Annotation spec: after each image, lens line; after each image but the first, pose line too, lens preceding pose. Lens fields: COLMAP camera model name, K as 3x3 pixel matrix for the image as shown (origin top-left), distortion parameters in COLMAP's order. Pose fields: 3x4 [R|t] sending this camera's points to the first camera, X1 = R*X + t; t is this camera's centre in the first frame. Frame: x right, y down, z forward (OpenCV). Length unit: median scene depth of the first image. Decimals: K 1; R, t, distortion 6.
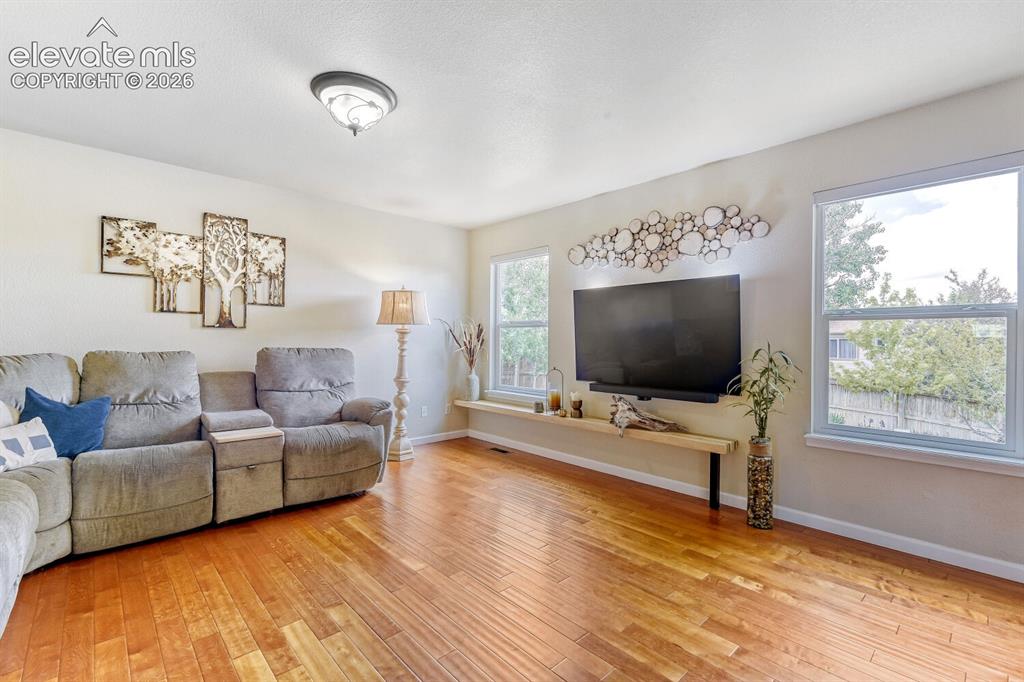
lens RADIAL K [[455.1, 0, 514.4], [0, 455.1, 339.5], [0, 0, 1]] dist [0.014025, -0.007292]
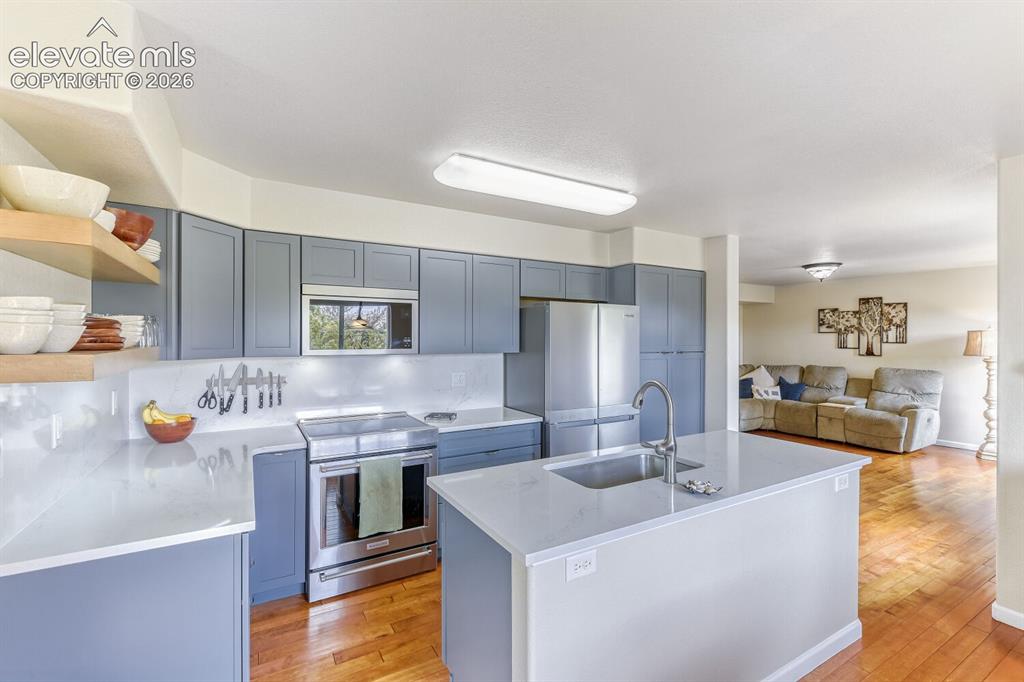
lens RADIAL K [[455.1, 0, 514.4], [0, 455.1, 339.5], [0, 0, 1]] dist [0.014025, -0.007292]
pose [[-0.220095, -0.004431, -0.975468, 1.702303], [-0.001670, 0.999990, -0.004166, -0.090747], [0.975477, 0.000712, -0.220100, -0.038077]]
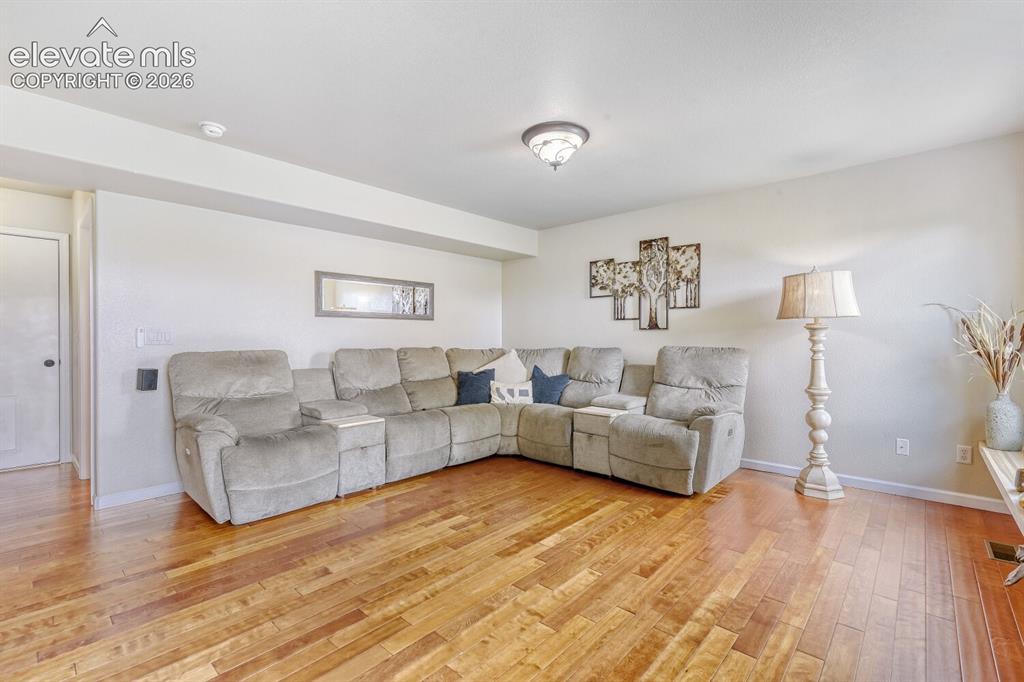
lens RADIAL K [[455.1, 0, 514.4], [0, 455.1, 339.5], [0, 0, 1]] dist [0.014025, -0.007292]
pose [[0.085212, -0.005177, -0.996349, 0.607048], [0.003377, 0.999982, -0.004907, 0.006218], [0.996357, -0.002947, 0.085228, 0.563308]]
